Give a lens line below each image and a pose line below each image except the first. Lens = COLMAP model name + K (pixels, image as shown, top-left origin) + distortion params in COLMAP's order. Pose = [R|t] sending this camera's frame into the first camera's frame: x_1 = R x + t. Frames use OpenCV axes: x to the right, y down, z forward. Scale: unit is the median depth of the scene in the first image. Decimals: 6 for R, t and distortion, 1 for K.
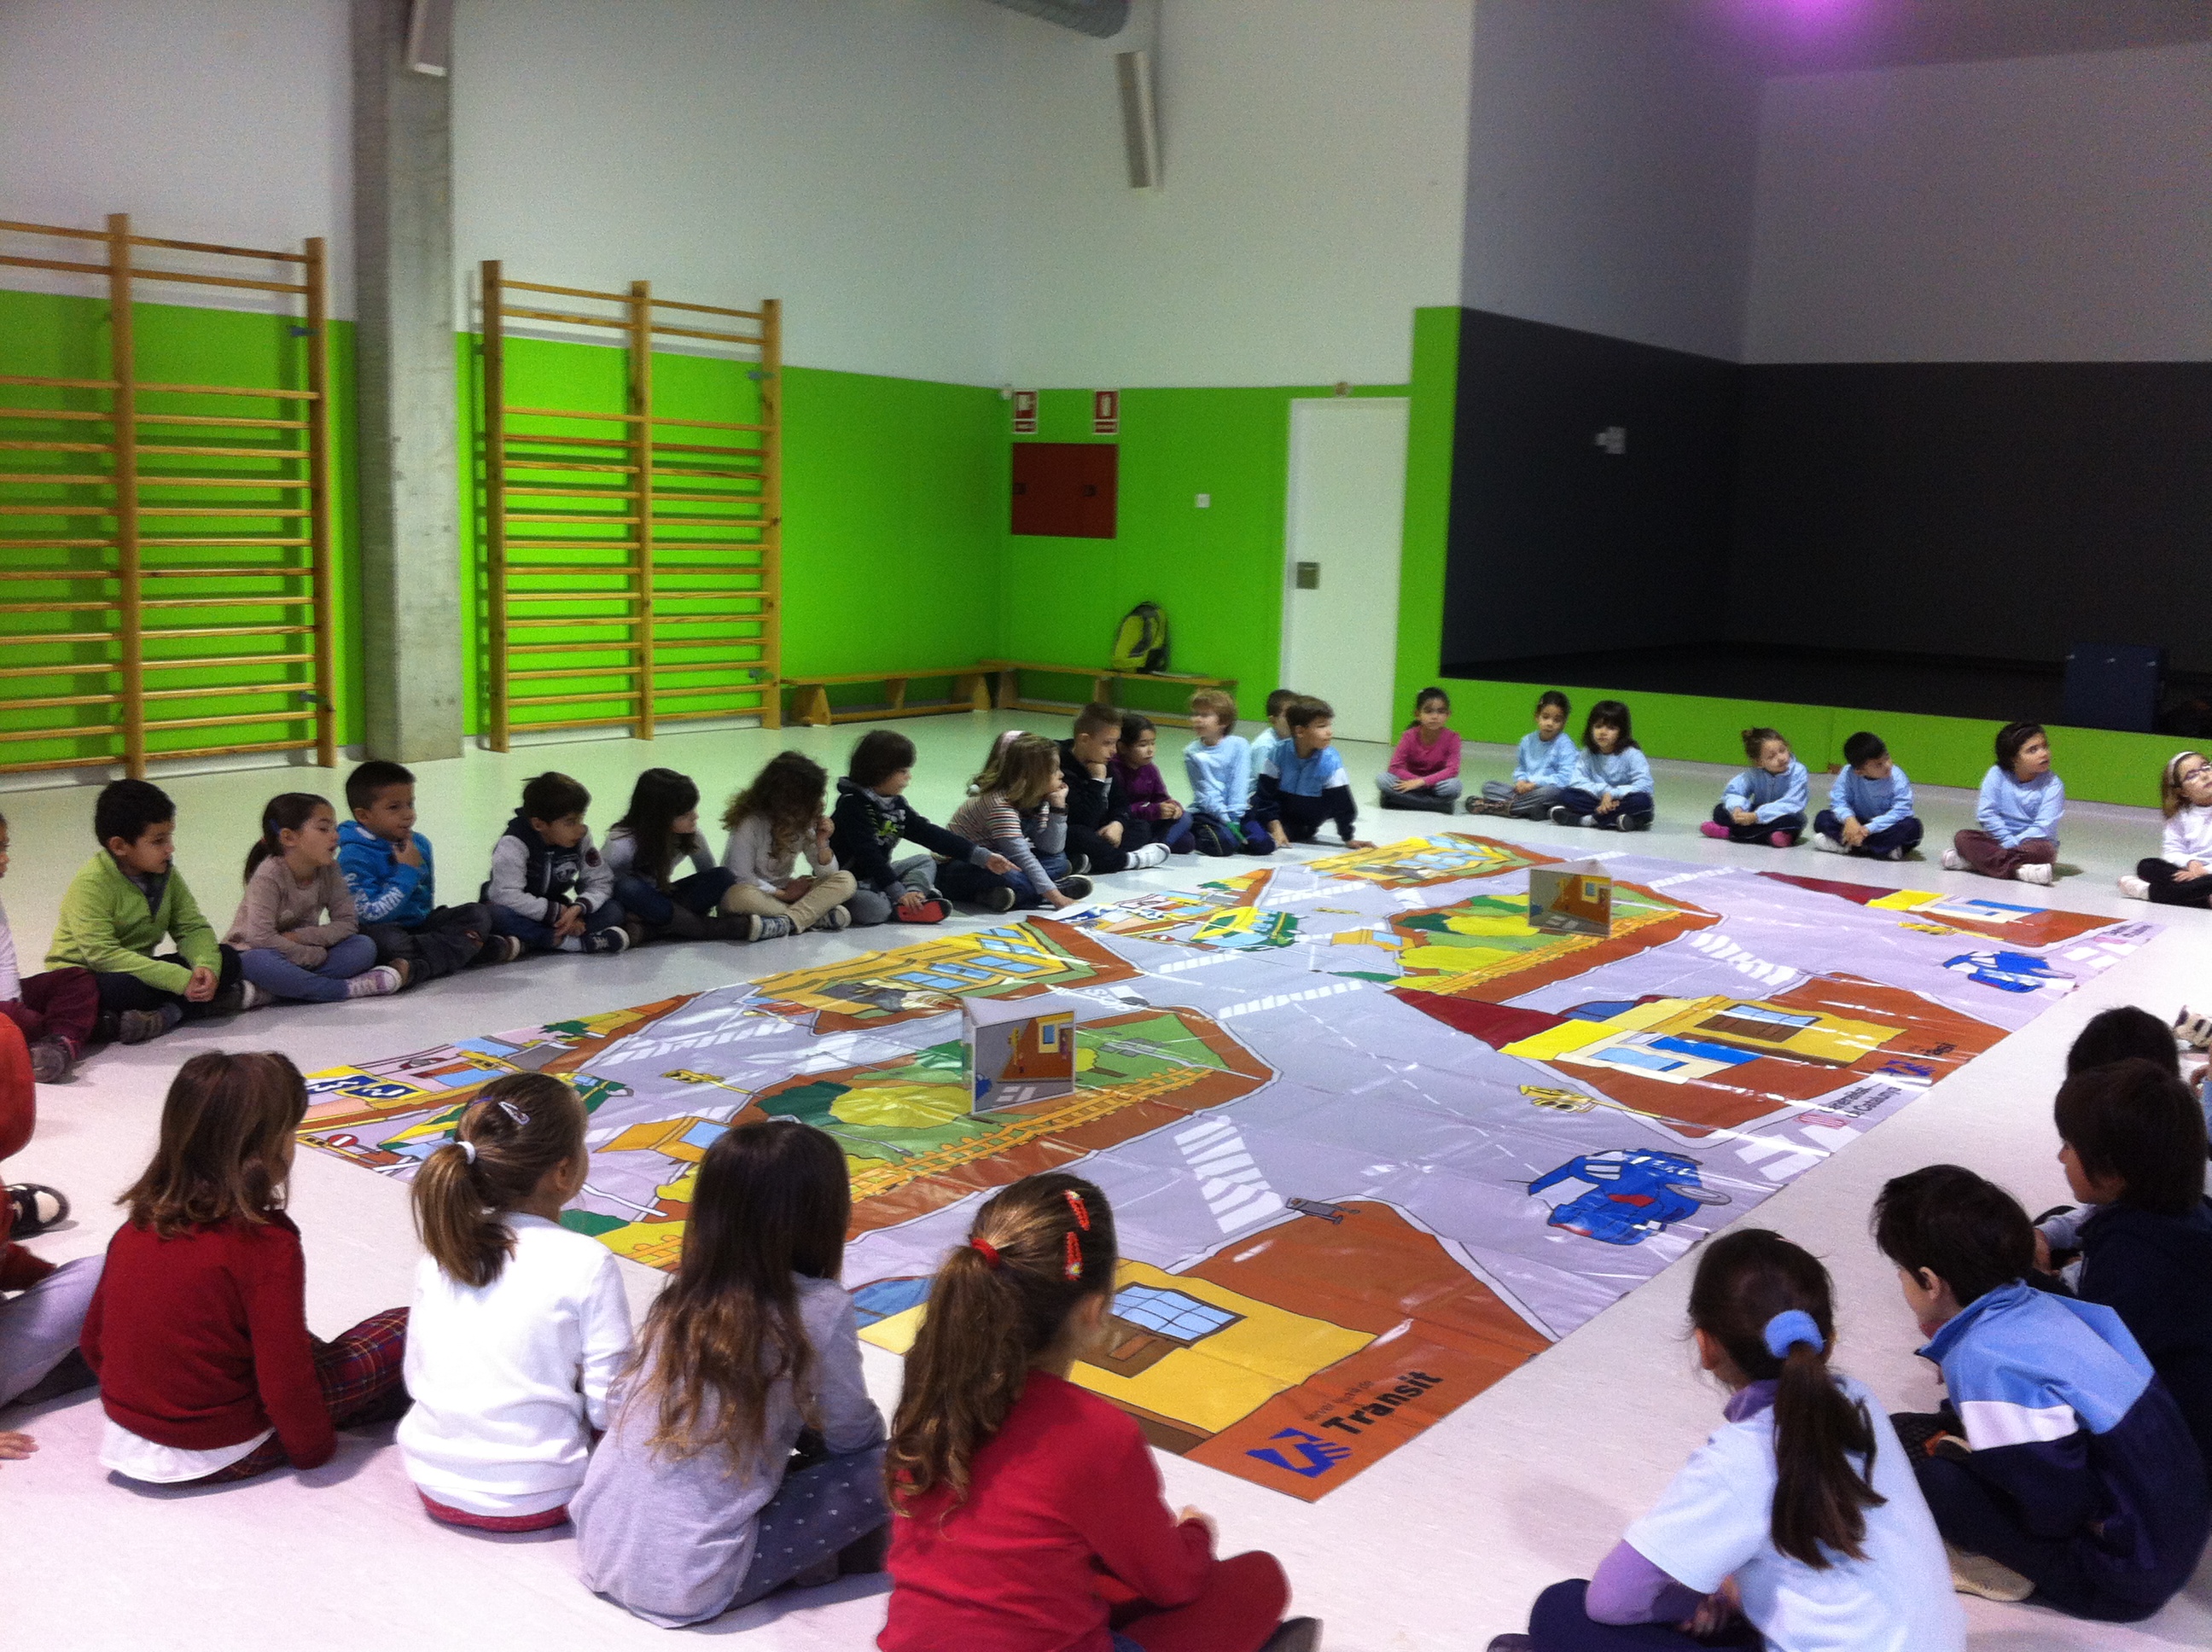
lens RADIAL K [[2087.3, 0, 1127.9], [0, 2087.3, 799.6], [0, 0, 1]] dist [0.160983, -0.493093]
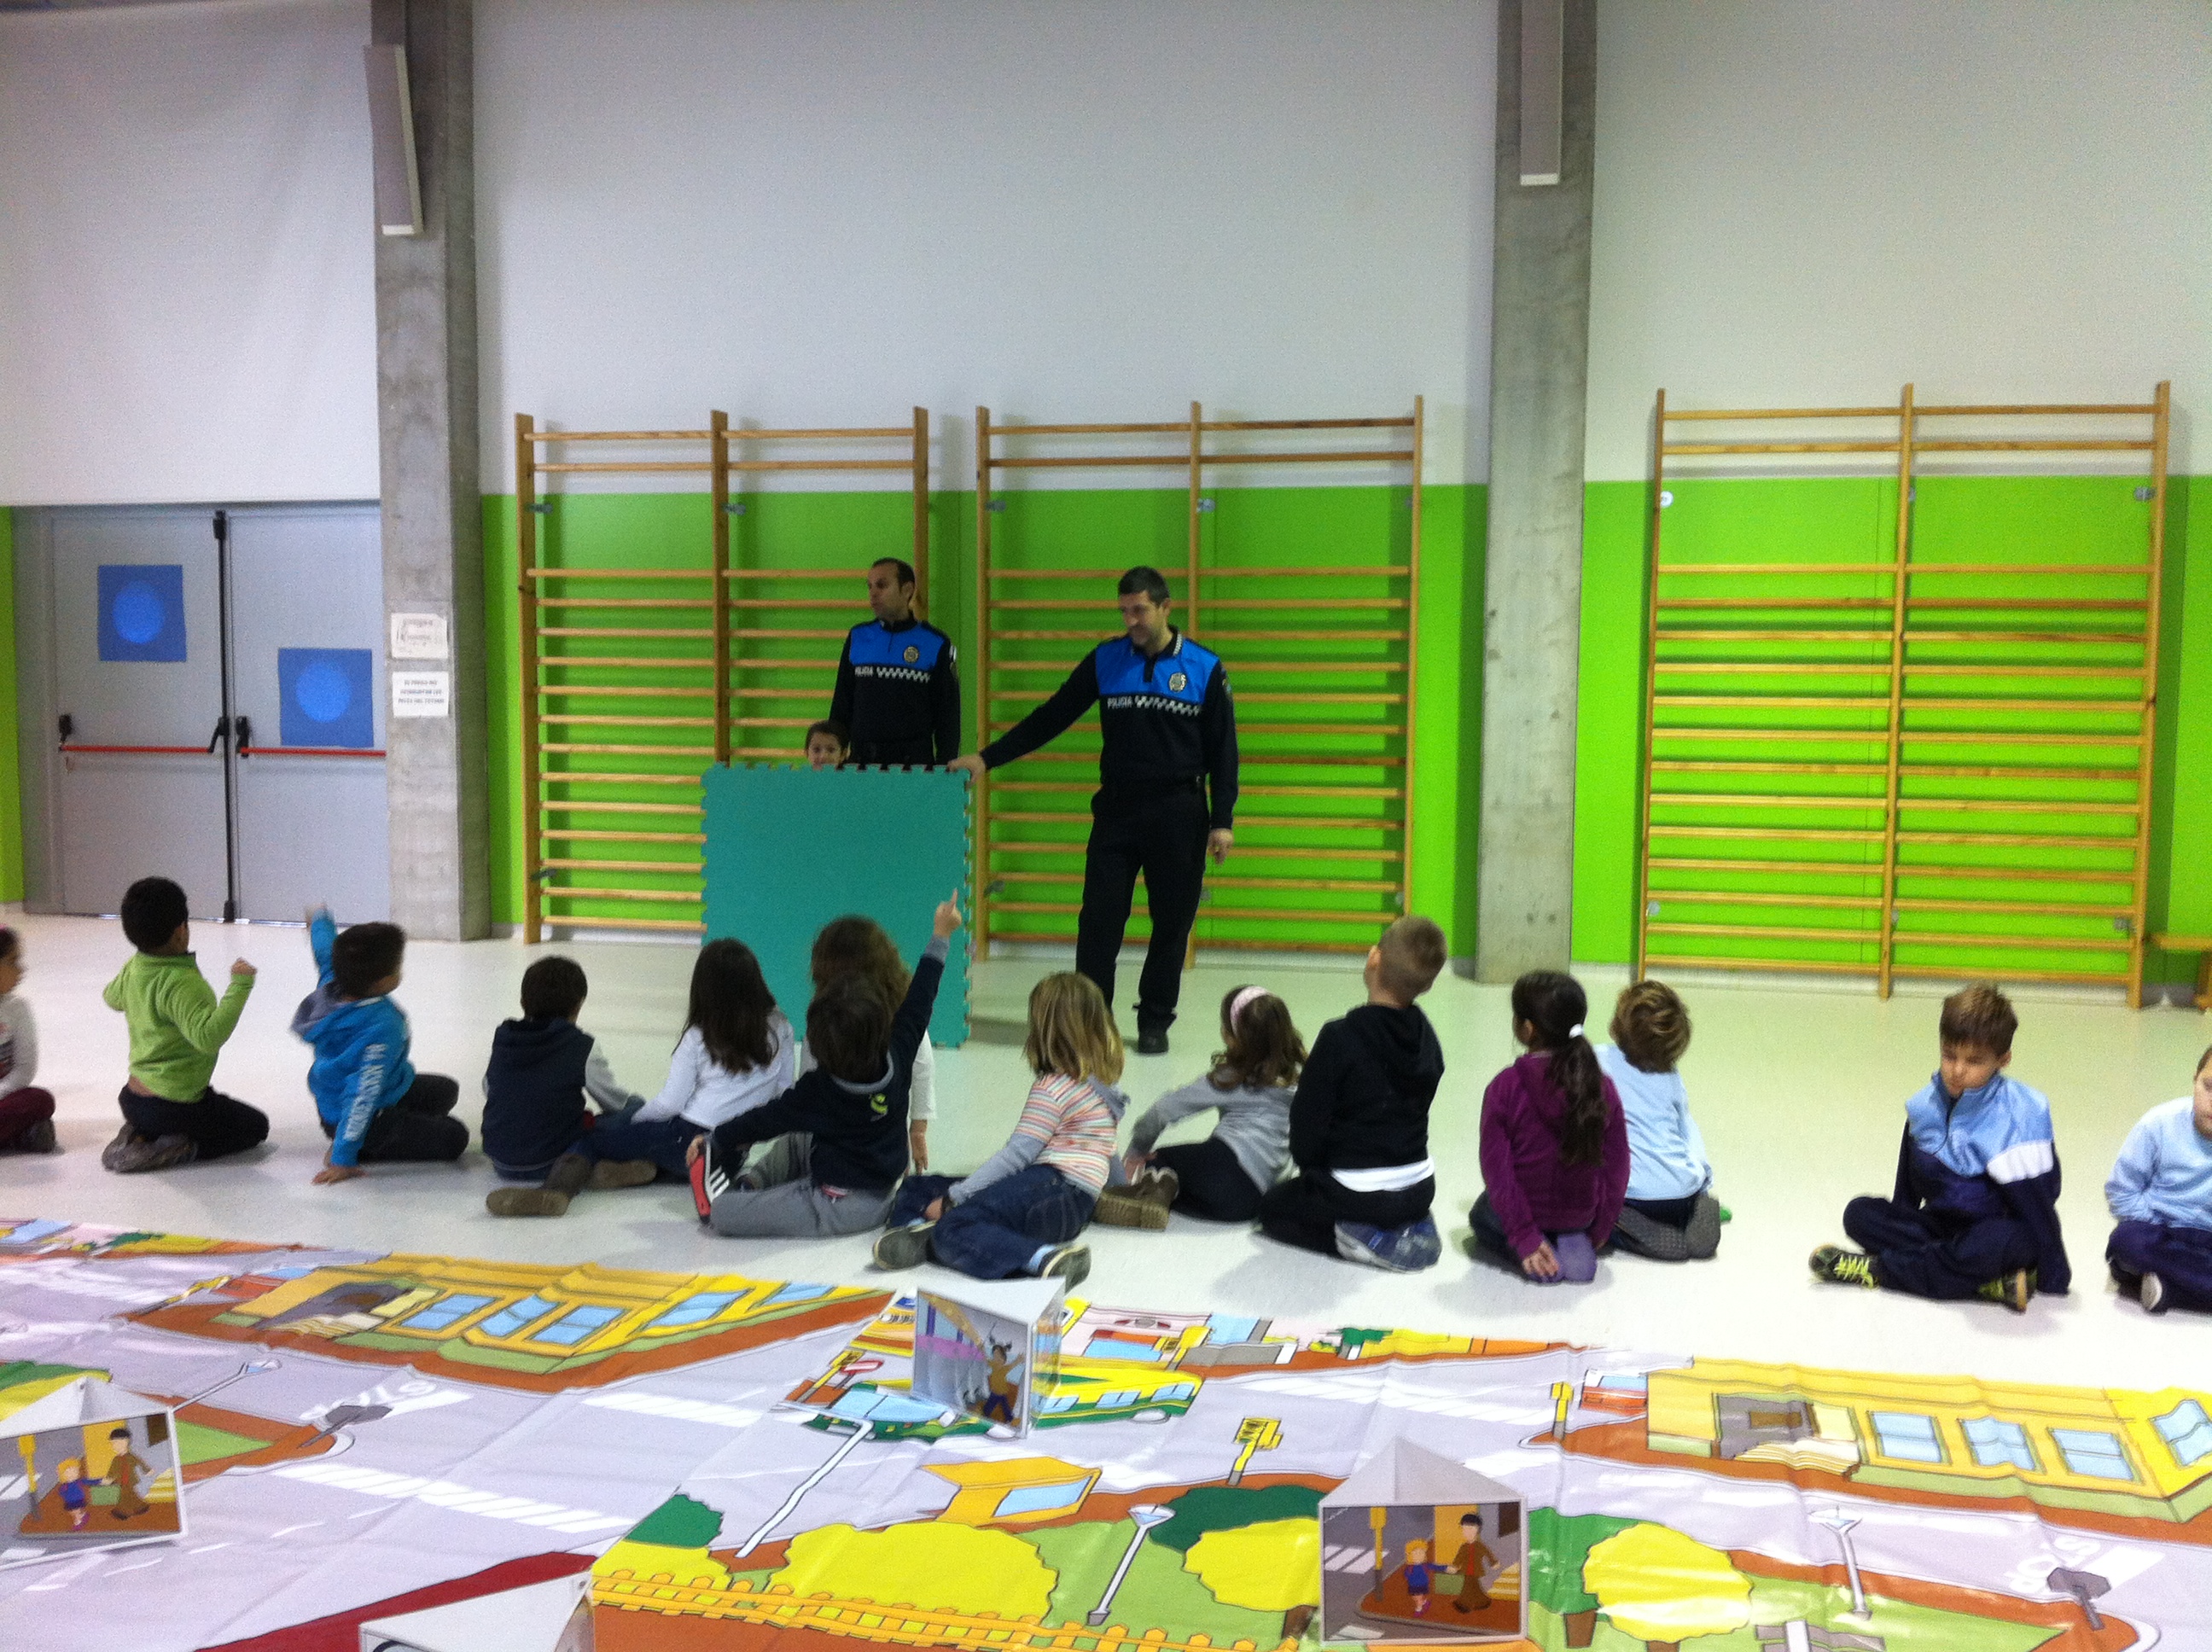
lens RADIAL K [[2087.3, 0, 1127.9], [0, 2087.3, 799.6], [0, 0, 1]] dist [0.160983, -0.493093]
pose [[0.414599, 0.030991, -0.909476, 0.376587], [-0.119406, 0.992632, -0.020608, -0.057904], [0.902136, 0.117141, 0.415244, 0.509349]]
